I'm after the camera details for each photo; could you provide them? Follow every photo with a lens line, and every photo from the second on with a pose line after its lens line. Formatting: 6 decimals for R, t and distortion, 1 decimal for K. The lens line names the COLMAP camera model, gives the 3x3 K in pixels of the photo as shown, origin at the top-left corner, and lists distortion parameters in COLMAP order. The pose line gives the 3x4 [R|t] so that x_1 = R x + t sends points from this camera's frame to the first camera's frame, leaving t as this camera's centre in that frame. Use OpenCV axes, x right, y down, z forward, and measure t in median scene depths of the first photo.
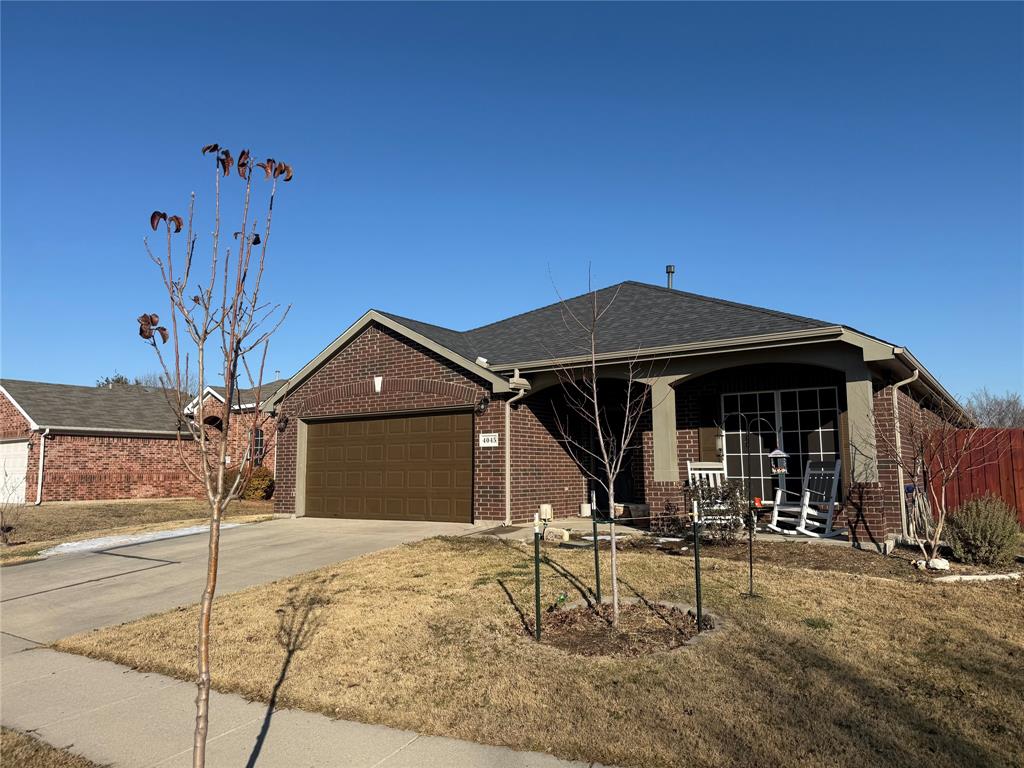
lens RADIAL K [[713.8, 0, 507.7], [0, 713.8, 384.2], [0, 0, 1]] dist [0.083586, -0.118890]
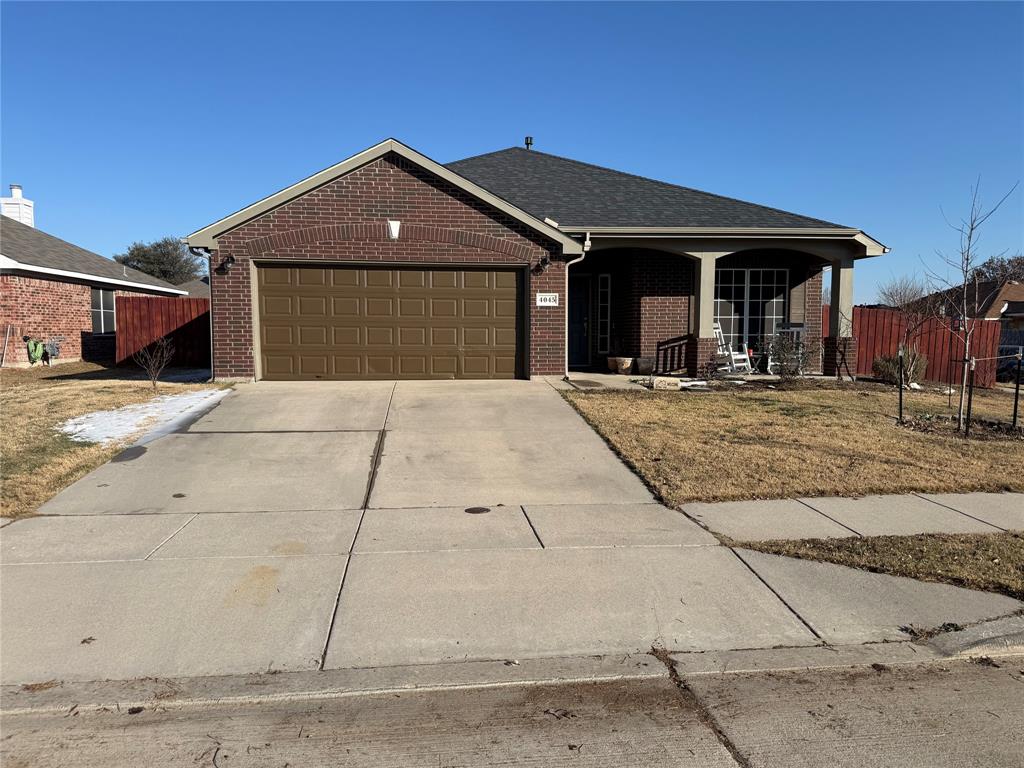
lens RADIAL K [[713.8, 0, 507.7], [0, 713.8, 384.2], [0, 0, 1]] dist [0.083586, -0.118890]
pose [[0.745871, -0.045427, 0.664540, -0.768137], [-0.086271, 0.982680, 0.164005, 0.034349], [-0.660480, -0.179657, 0.729033, 0.264123]]
